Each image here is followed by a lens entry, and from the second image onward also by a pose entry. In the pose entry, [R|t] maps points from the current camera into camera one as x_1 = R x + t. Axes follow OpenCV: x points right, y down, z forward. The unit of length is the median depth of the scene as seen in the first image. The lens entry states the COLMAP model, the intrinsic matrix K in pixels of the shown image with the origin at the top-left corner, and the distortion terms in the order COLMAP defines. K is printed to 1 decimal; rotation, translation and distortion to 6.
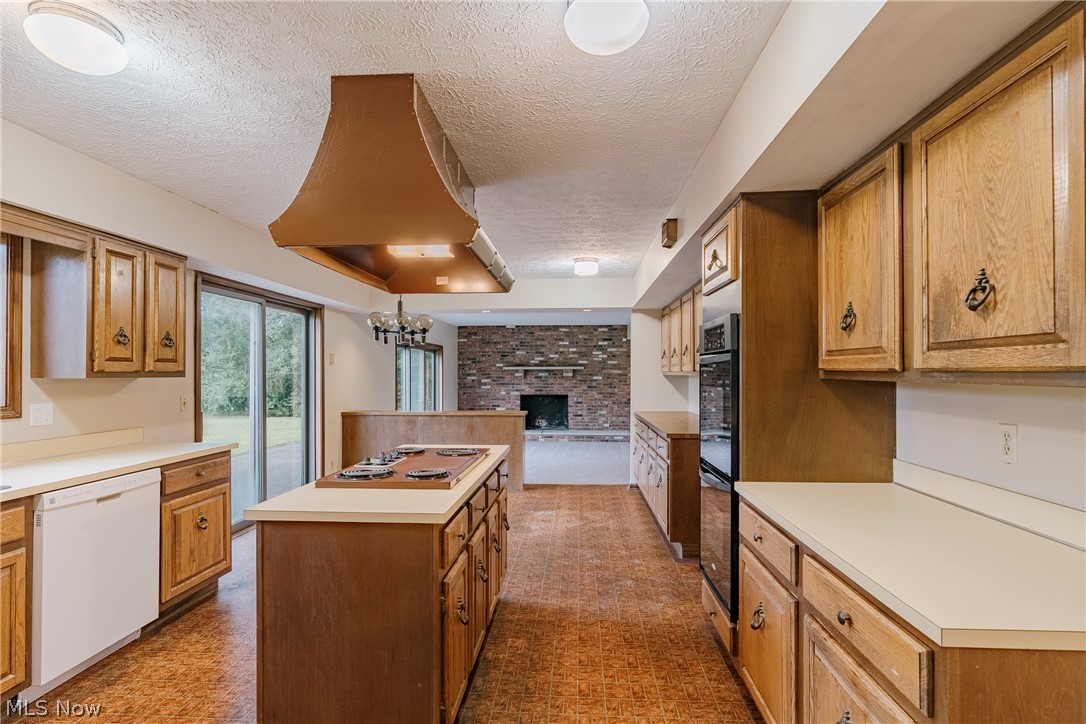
lens RADIAL K [[534.6, 0, 549.7], [0, 534.6, 368.6], [0, 0, 1]] dist [-0.001309, 0.001155]
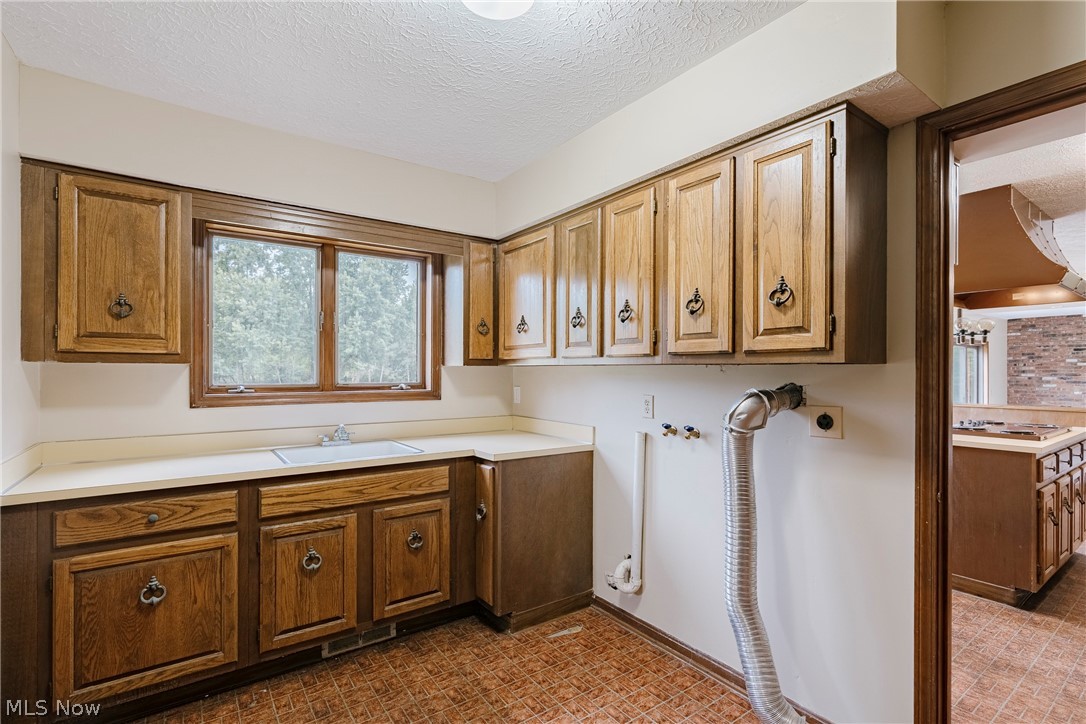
lens RADIAL K [[499.4, 0, 546.3], [0, 499.4, 368.0], [0, 0, 1]] dist [-0.005251, -0.000834]
pose [[0.620224, -0.000115, -0.784425, 0.020341], [0.003064, 0.999993, 0.002275, 0.002243], [0.784419, -0.003814, 0.620220, -0.384035]]
